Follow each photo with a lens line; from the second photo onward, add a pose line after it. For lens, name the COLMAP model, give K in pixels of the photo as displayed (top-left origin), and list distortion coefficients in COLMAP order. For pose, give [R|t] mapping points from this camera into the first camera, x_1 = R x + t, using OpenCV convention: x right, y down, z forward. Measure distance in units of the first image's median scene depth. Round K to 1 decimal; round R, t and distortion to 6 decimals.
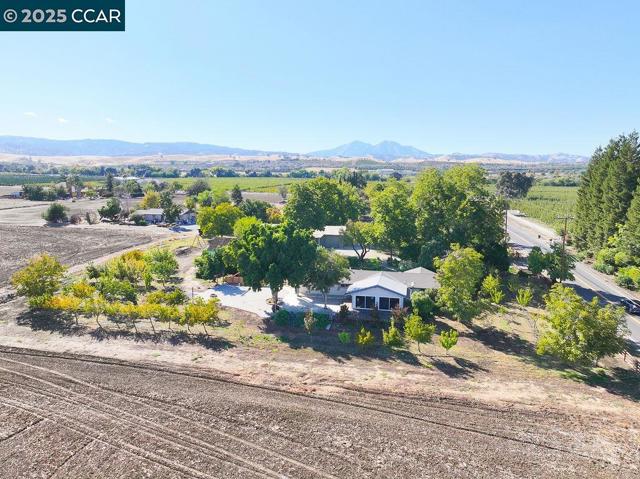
lens RADIAL K [[450.9, 0, 320.3], [0, 450.9, 239.0], [0, 0, 1]] dist [0.002952, 0.009954]
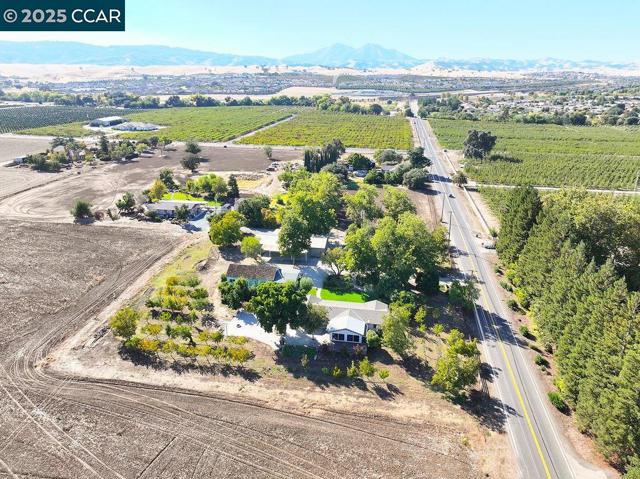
lens RADIAL K [[450.9, 0, 319.8], [0, 450.9, 238.5], [0, 0, 1]] dist [0.002952, 0.009954]
pose [[0.999150, -0.015967, 0.038005, -0.024195], [0.008348, 0.981209, 0.192765, -0.606566], [-0.040369, -0.192284, 0.980509, -0.586361]]
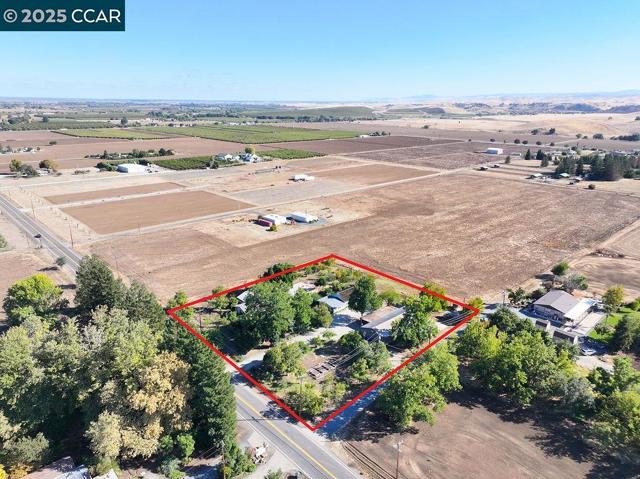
lens RADIAL K [[450.9, 0, 320.1], [0, 450.9, 239.7], [0, 0, 1]] dist [0.002952, 0.009954]
pose [[-0.577449, 0.226099, -0.784495, 2.312641], [-0.144512, 0.917409, 0.370778, -1.506365], [0.803535, 0.327474, -0.497083, 3.119348]]
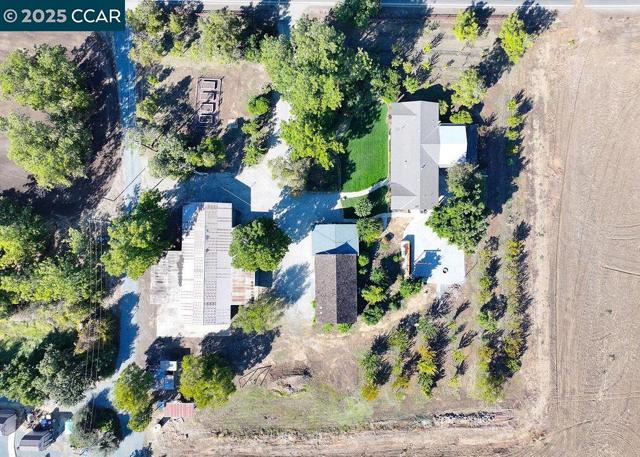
lens RADIAL K [[444.6, 0, 346.1], [0, 444.6, 236.3], [0, 0, 1]] dist [0.008989, 0.003131]
pose [[-0.206865, -0.978284, 0.012942, -0.125034], [0.147749, -0.018160, 0.988858, -1.642588], [-0.967149, 0.206472, 0.148297, 1.433954]]
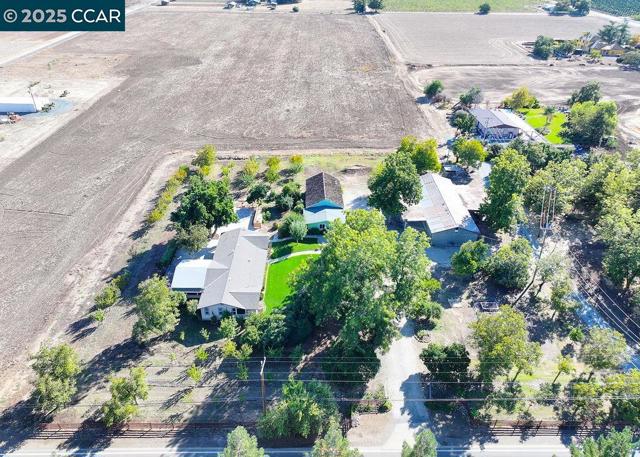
lens RADIAL K [[444.6, 0, 317.4], [0, 444.6, 228.0], [0, 0, 1]] dist [0.008989, 0.003131]
pose [[0.220047, 0.523765, -0.822952, 1.388661], [-0.168784, 0.851348, 0.496707, -0.796756], [0.960776, 0.029603, 0.275740, 1.206690]]
